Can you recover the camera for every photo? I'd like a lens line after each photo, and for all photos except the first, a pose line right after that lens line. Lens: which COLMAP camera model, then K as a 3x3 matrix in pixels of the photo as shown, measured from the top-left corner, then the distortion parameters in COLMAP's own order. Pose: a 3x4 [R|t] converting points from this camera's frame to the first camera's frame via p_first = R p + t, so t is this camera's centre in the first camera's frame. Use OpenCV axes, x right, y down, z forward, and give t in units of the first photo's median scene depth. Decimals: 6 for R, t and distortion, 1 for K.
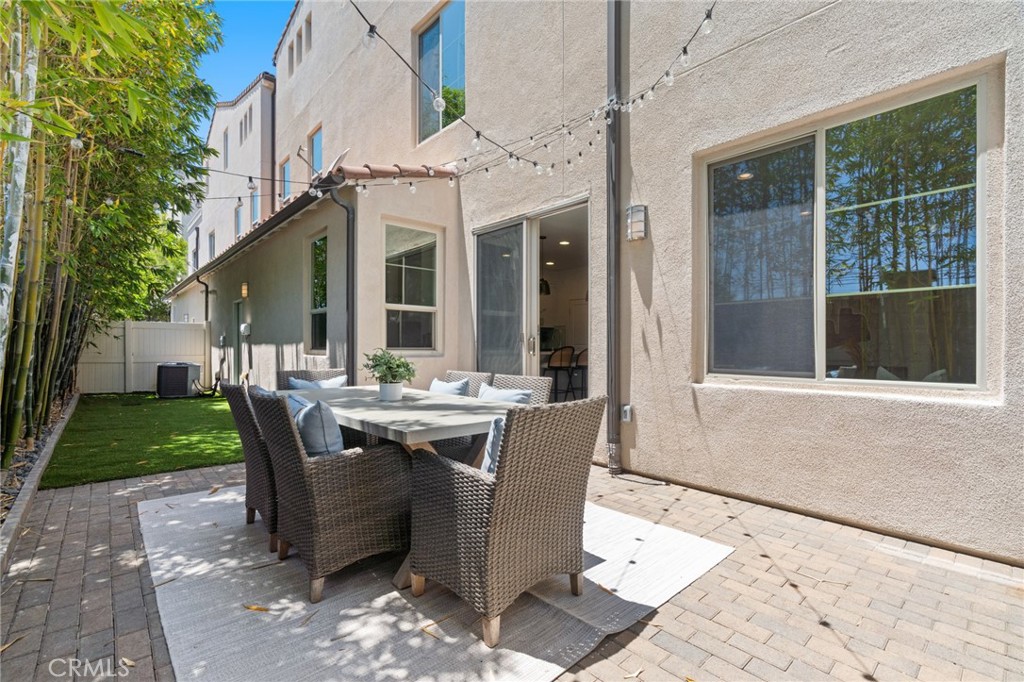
lens RADIAL K [[466.0, 0, 507.6], [0, 466.0, 341.3], [0, 0, 1]] dist [-0.001329, 0.000928]
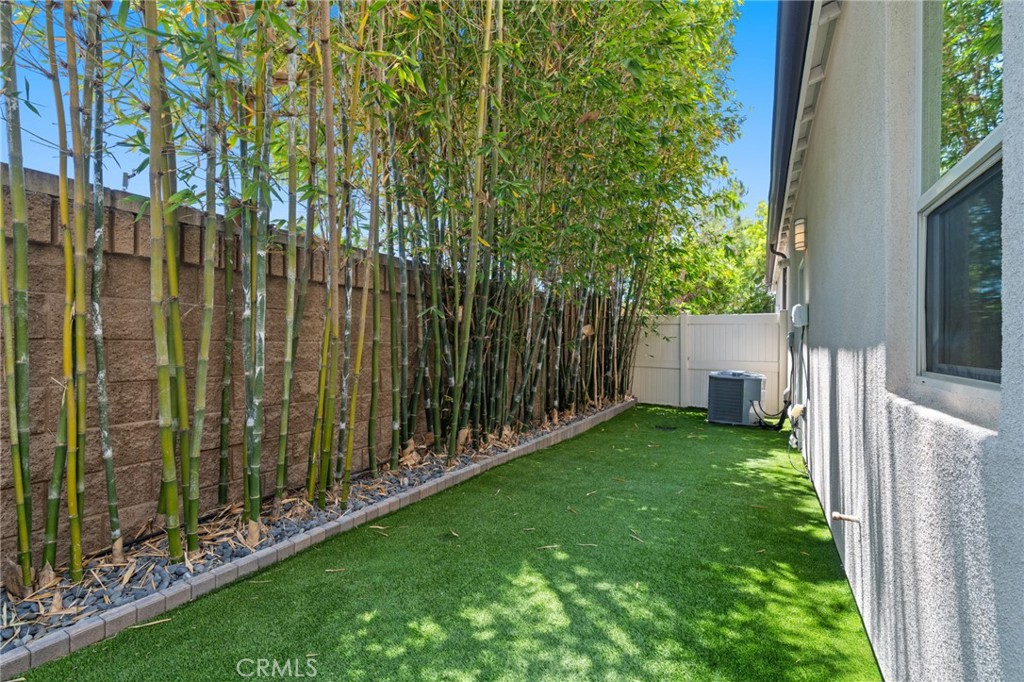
lens RADIAL K [[478.4, 0, 514.4], [0, 478.4, 339.0], [0, 0, 1]] dist [-0.003663, -0.000202]
pose [[0.365020, -0.007328, -0.930971, -0.167504], [0.001826, 0.999973, -0.007156, 0.000165], [0.930998, 0.000912, 0.365023, 0.441188]]
